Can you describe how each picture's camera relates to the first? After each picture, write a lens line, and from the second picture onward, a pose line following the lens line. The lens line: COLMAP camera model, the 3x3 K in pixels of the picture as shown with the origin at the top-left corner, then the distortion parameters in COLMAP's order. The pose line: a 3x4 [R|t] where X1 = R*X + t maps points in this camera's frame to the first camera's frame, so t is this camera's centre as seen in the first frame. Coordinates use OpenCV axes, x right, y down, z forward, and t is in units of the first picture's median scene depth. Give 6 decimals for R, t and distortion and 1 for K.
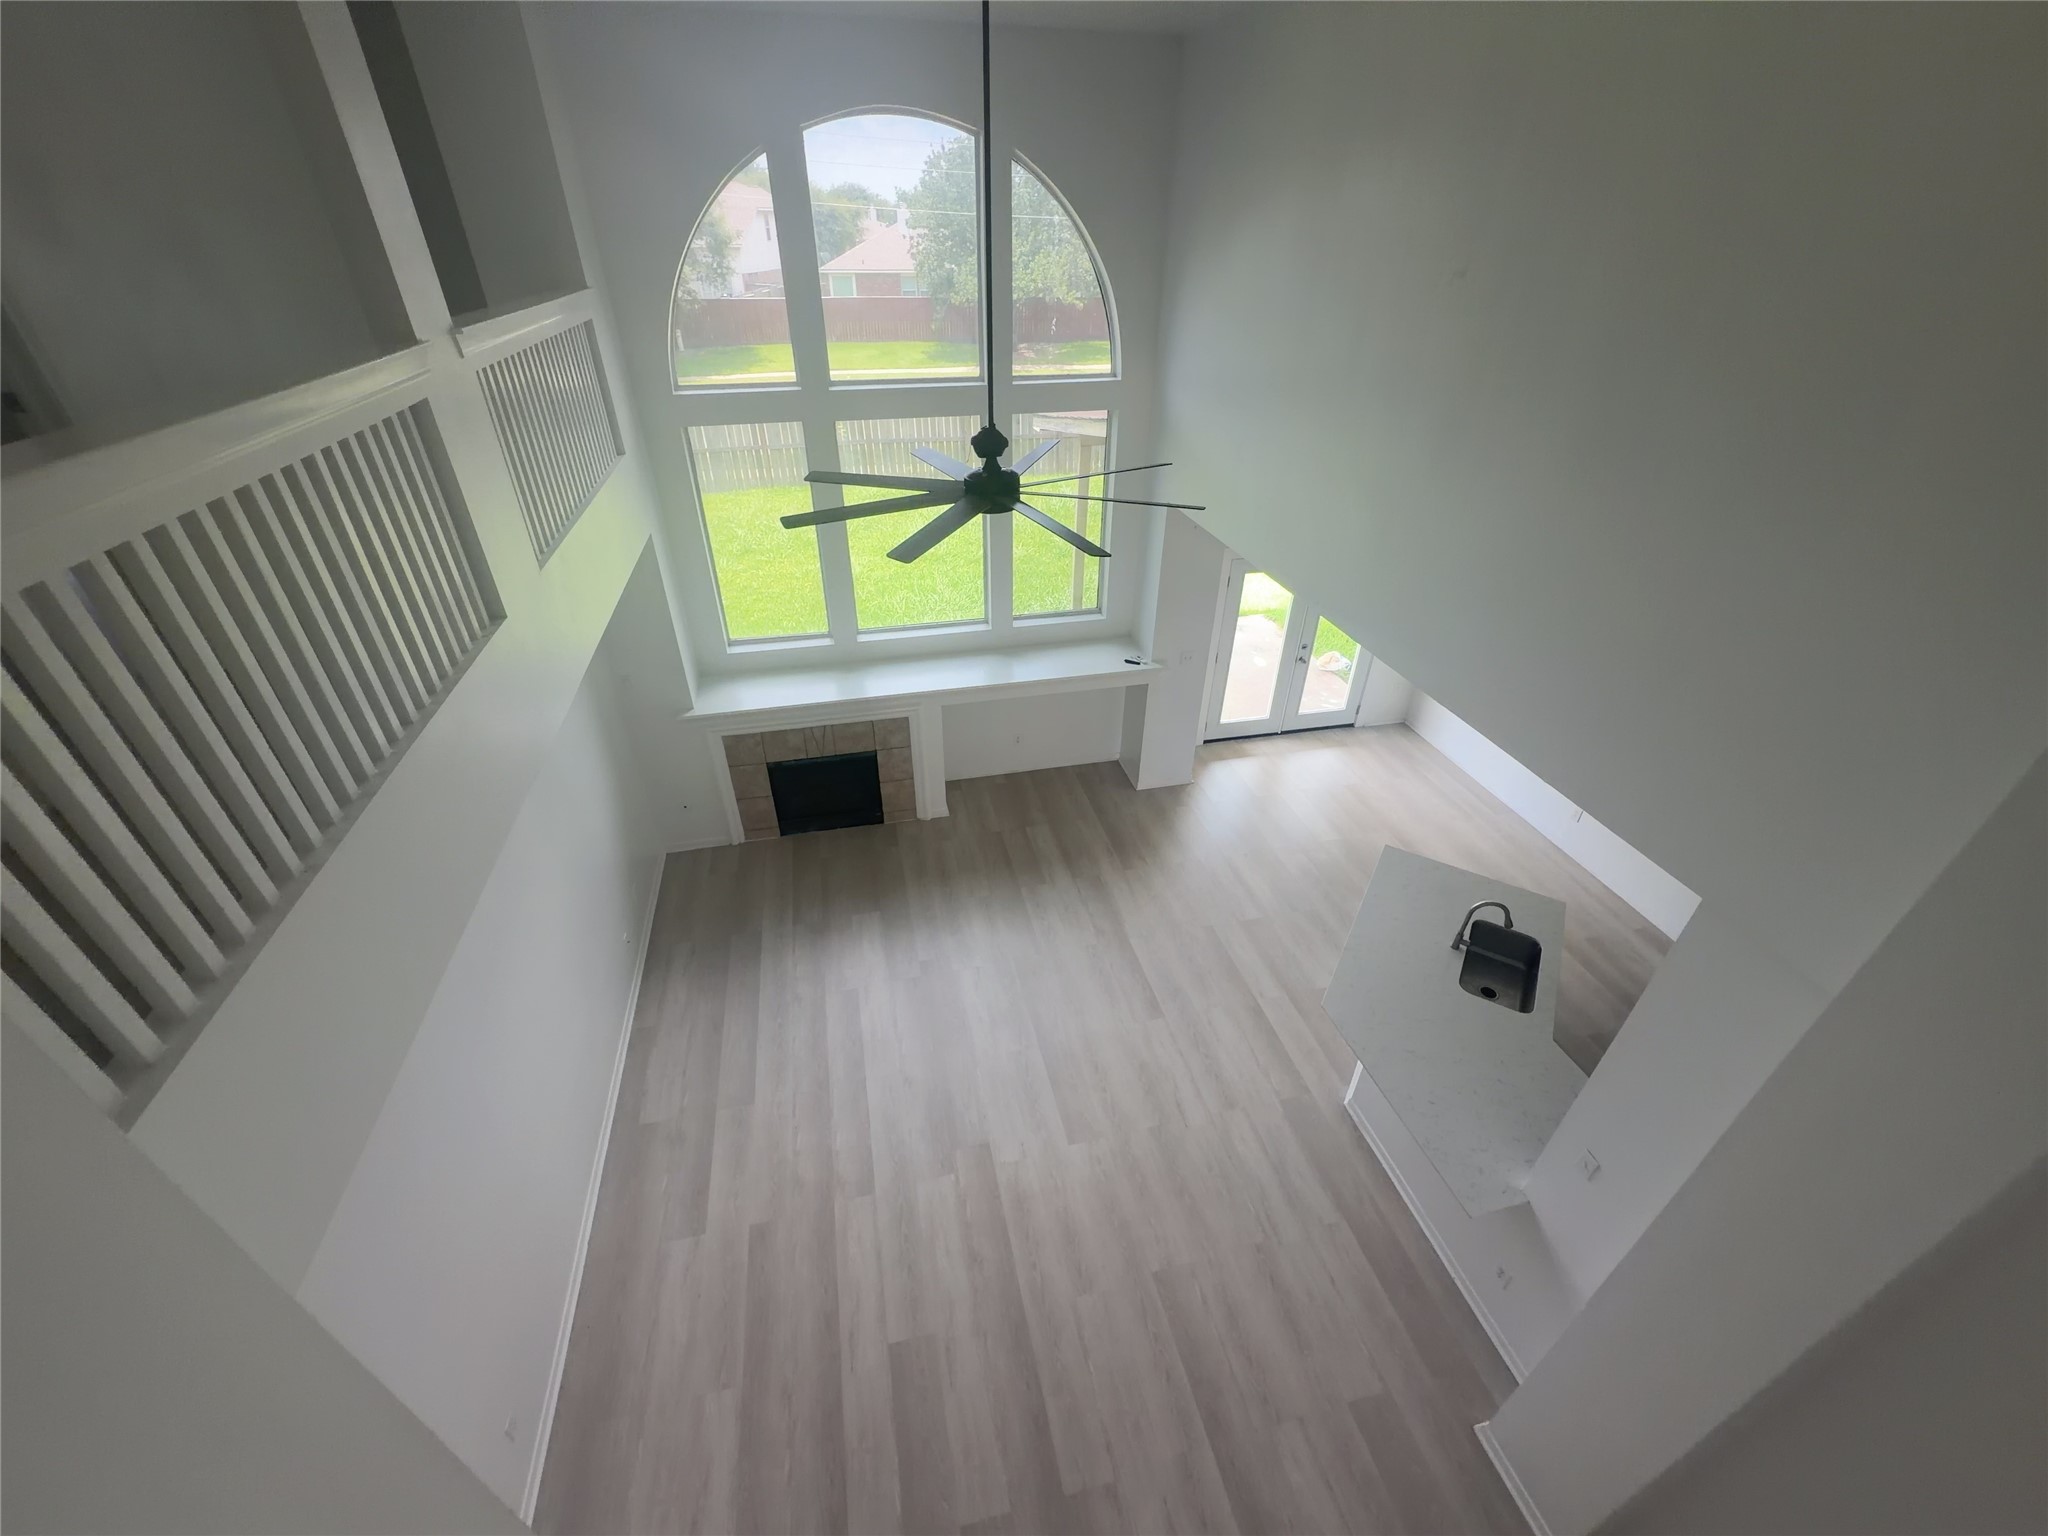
lens RADIAL K [[818.9, 0, 1024.8], [0, 818.9, 769.2], [0, 0, 1]] dist [-0.001198, 0.001253]
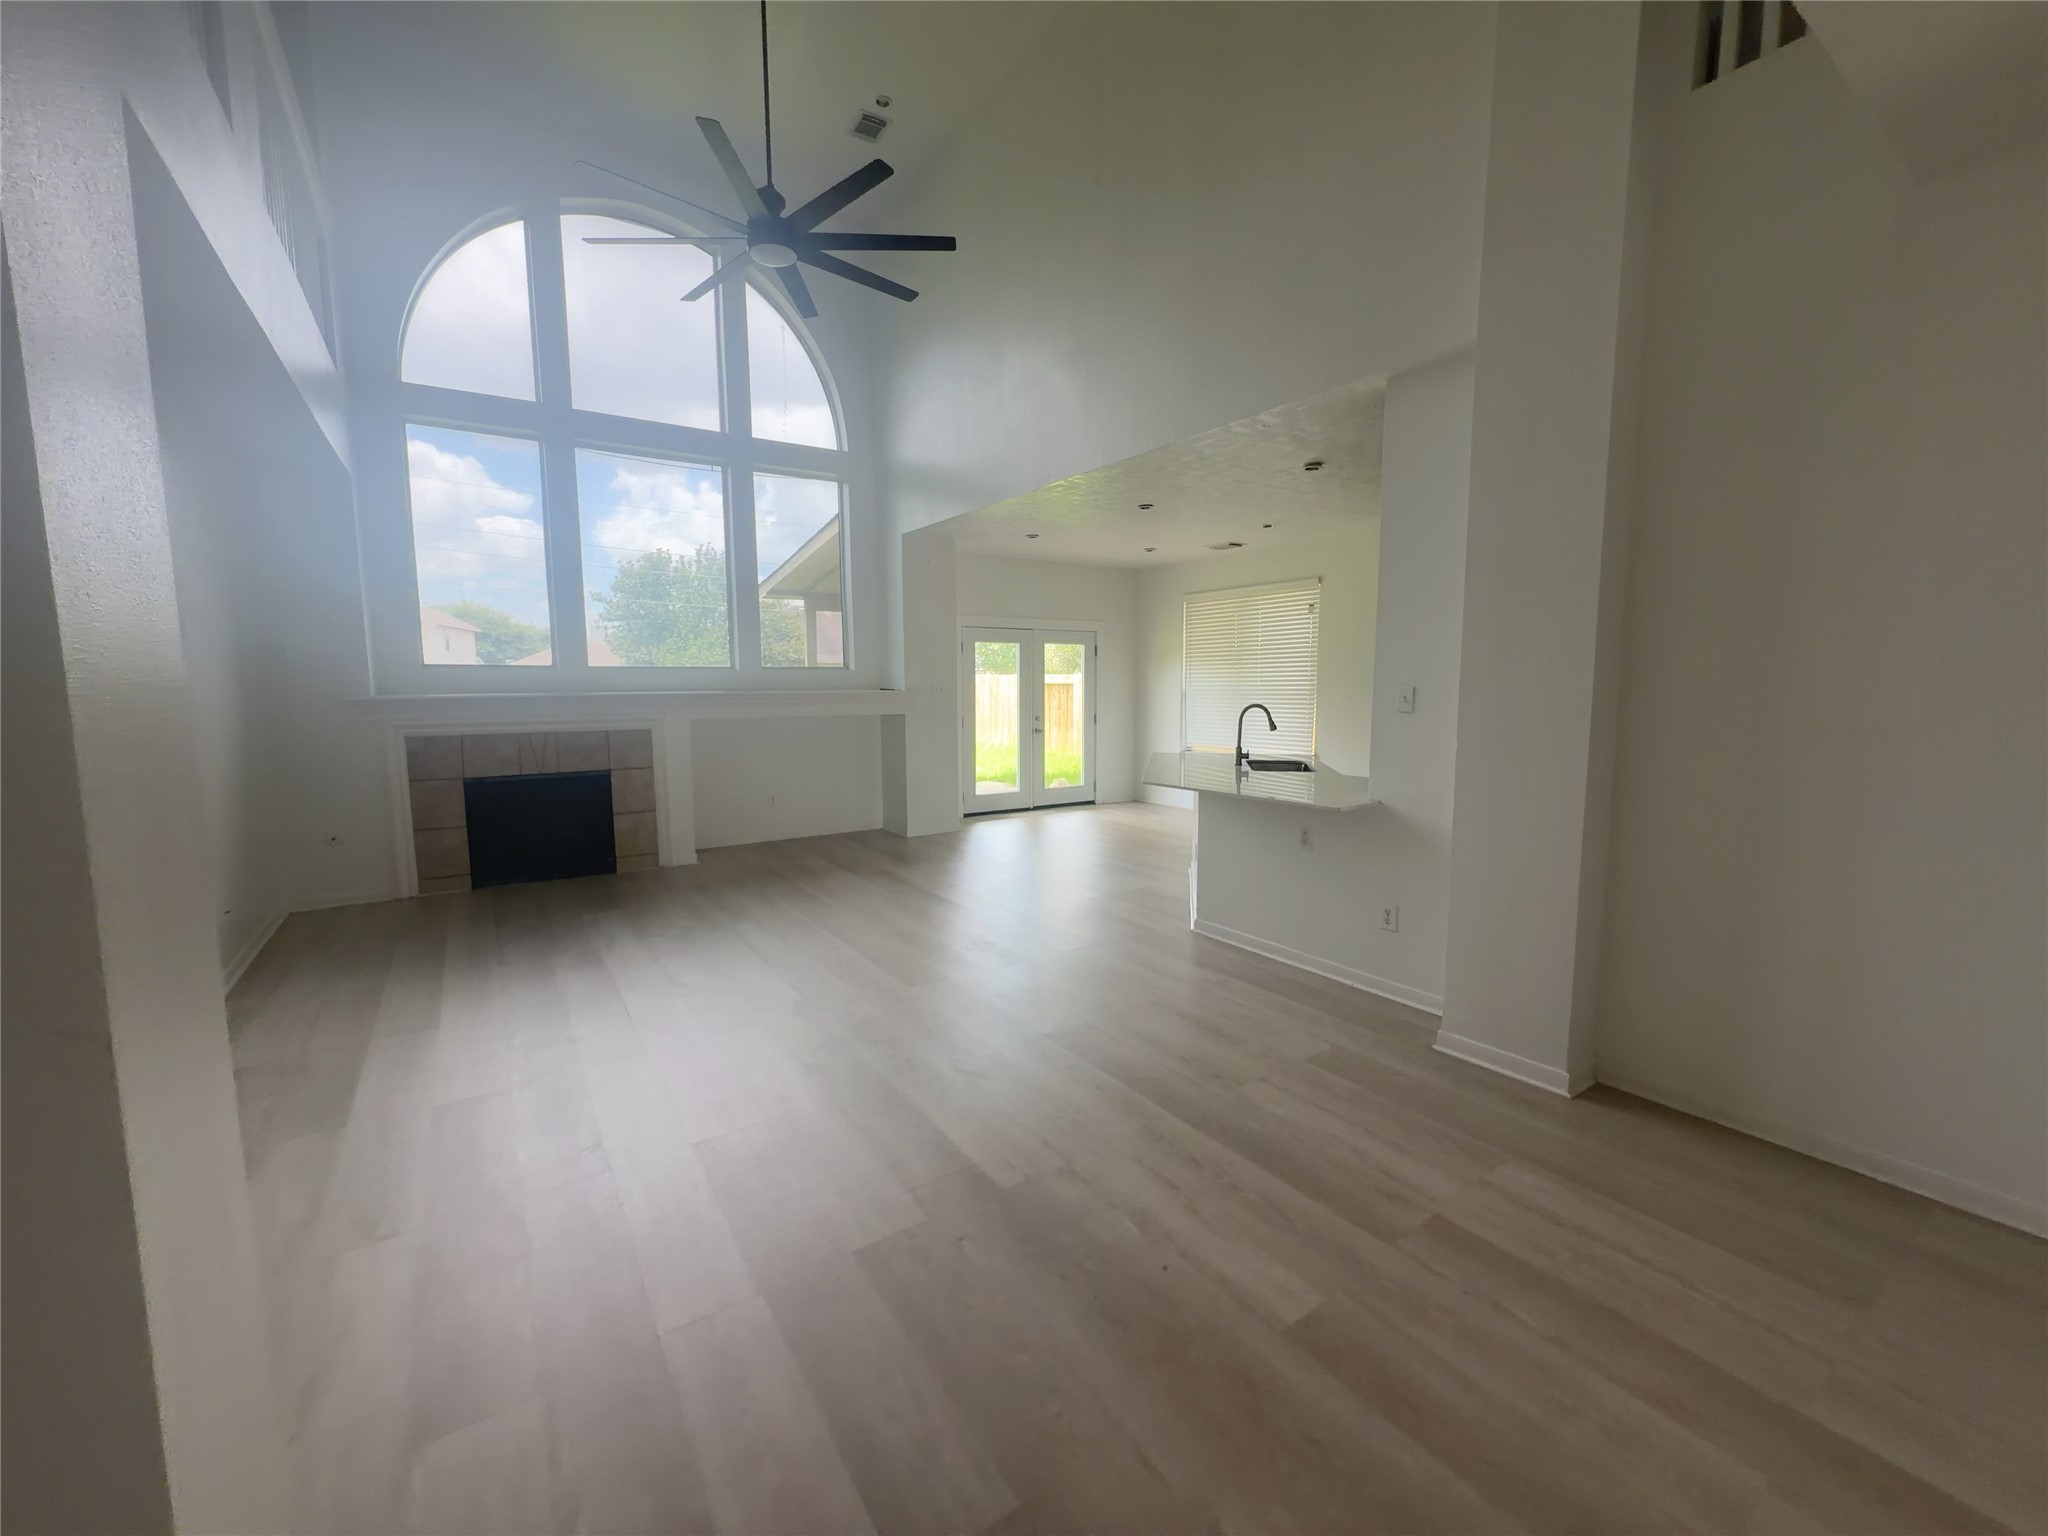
lens RADIAL K [[818.9, 0, 1024.9], [0, 818.9, 765.9], [0, 0, 1]] dist [-0.001198, 0.001253]
pose [[0.934324, -0.052517, 0.352536, -0.074665], [0.207698, 0.884021, -0.418769, 0.423962], [-0.289657, 0.464487, 0.836870, 0.136142]]
